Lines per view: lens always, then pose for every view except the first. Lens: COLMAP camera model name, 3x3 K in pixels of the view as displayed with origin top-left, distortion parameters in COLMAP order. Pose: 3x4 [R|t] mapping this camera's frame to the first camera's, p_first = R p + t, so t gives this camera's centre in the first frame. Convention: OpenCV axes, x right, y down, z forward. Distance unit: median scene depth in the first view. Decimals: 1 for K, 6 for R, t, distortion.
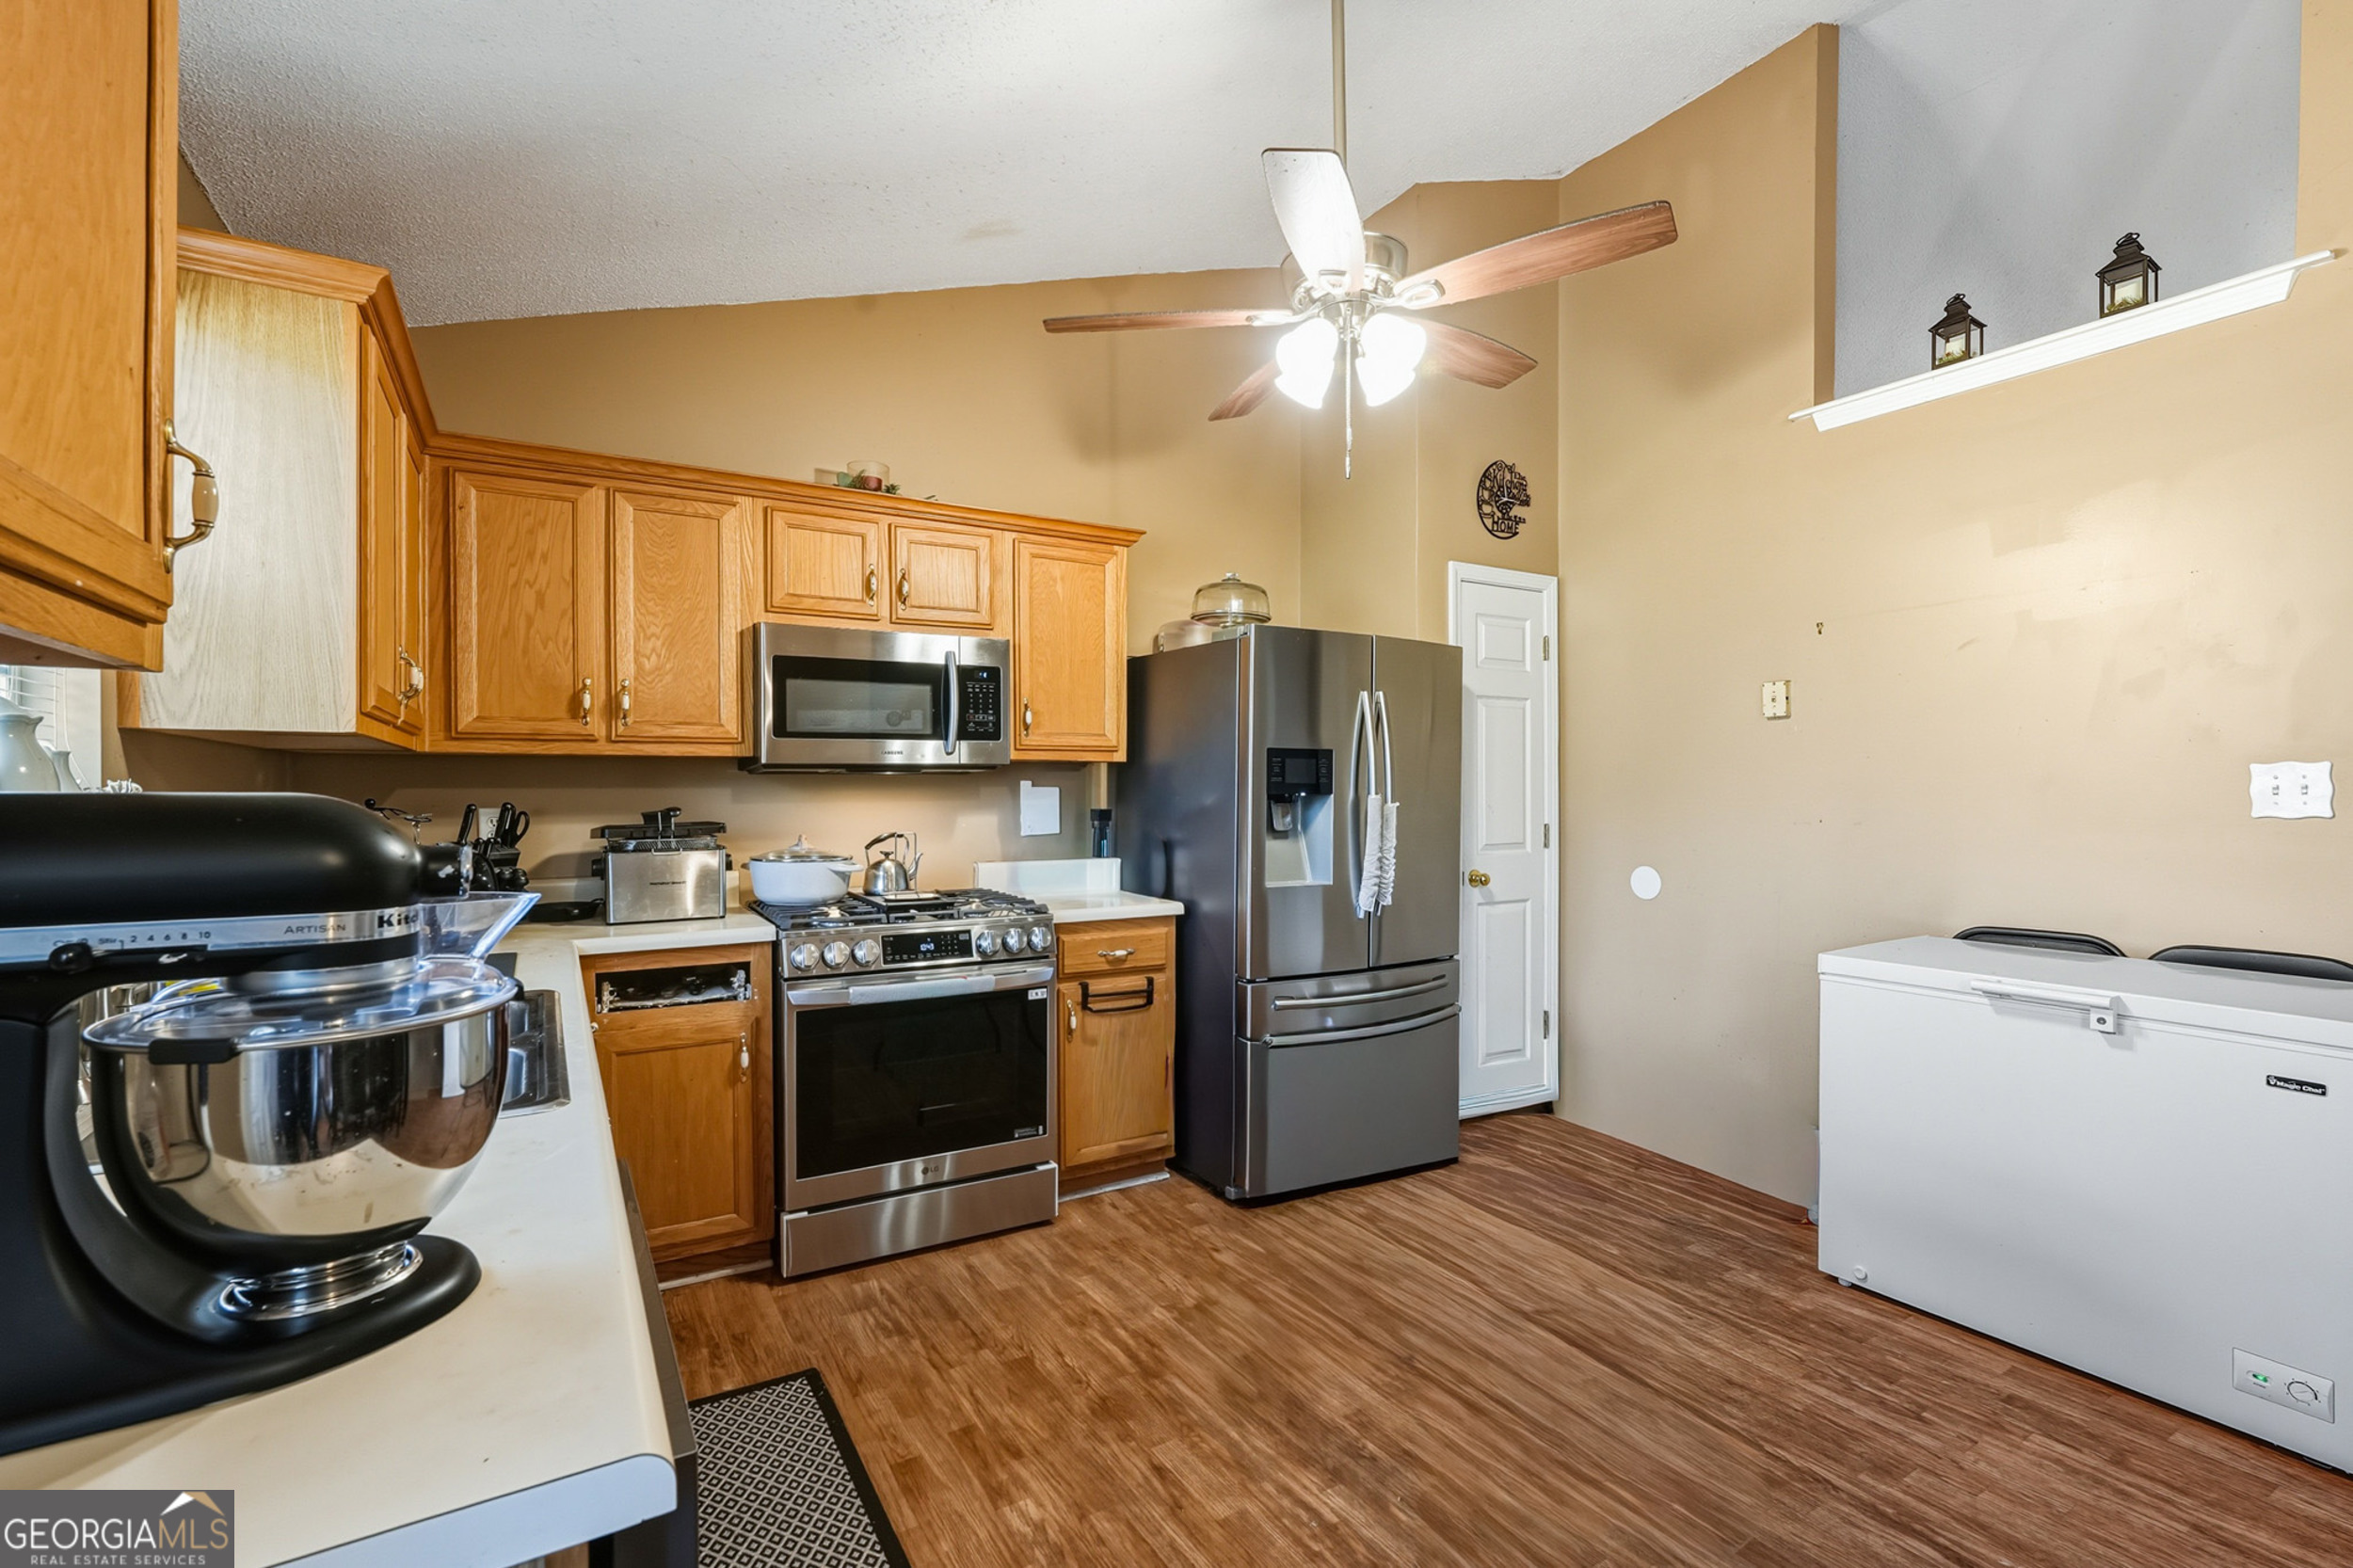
lens RADIAL K [[1055.7, 0, 1176.5], [0, 1055.7, 784.0], [0, 0, 1]] dist [0.001126, 0.001362]
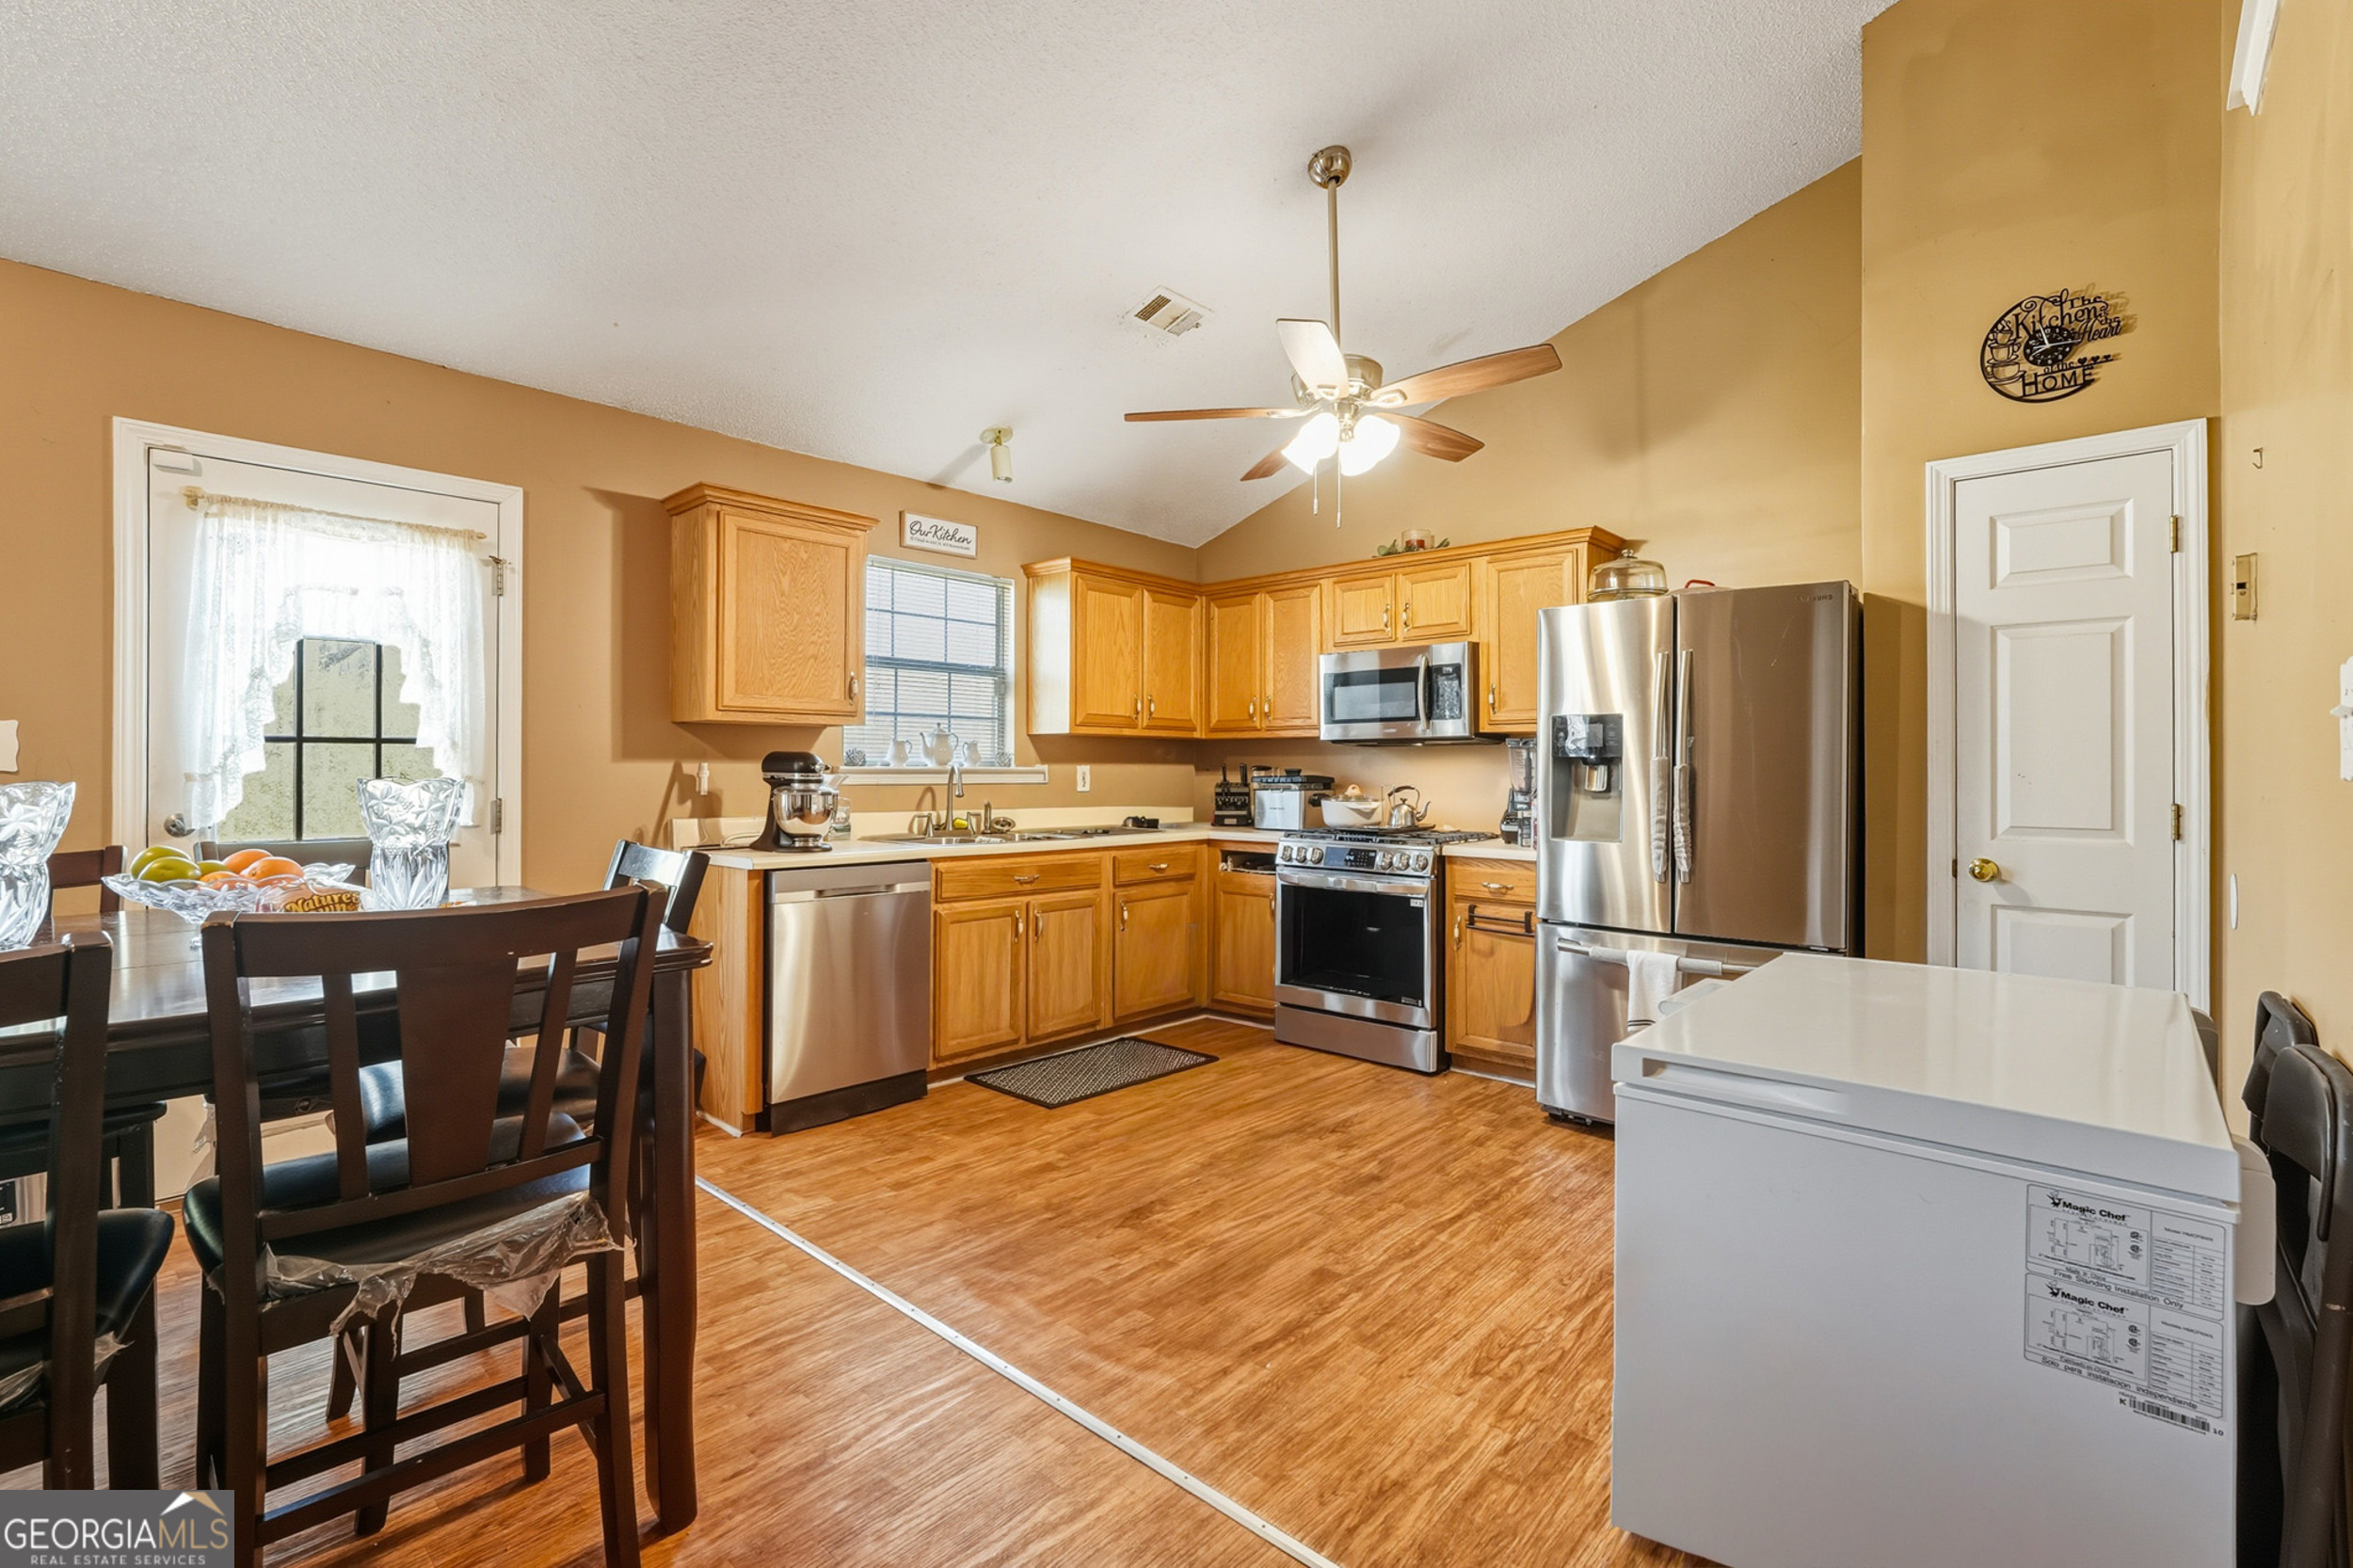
lens RADIAL K [[1080.3, 0, 1180.2], [0, 1080.3, 754.0], [0, 0, 1]] dist [0.001031, 0.000339]
pose [[0.274017, -0.008707, -0.961685, 1.077242], [-0.000778, 0.999957, -0.009275, 0.016796], [0.961724, 0.003290, 0.273999, 0.300343]]
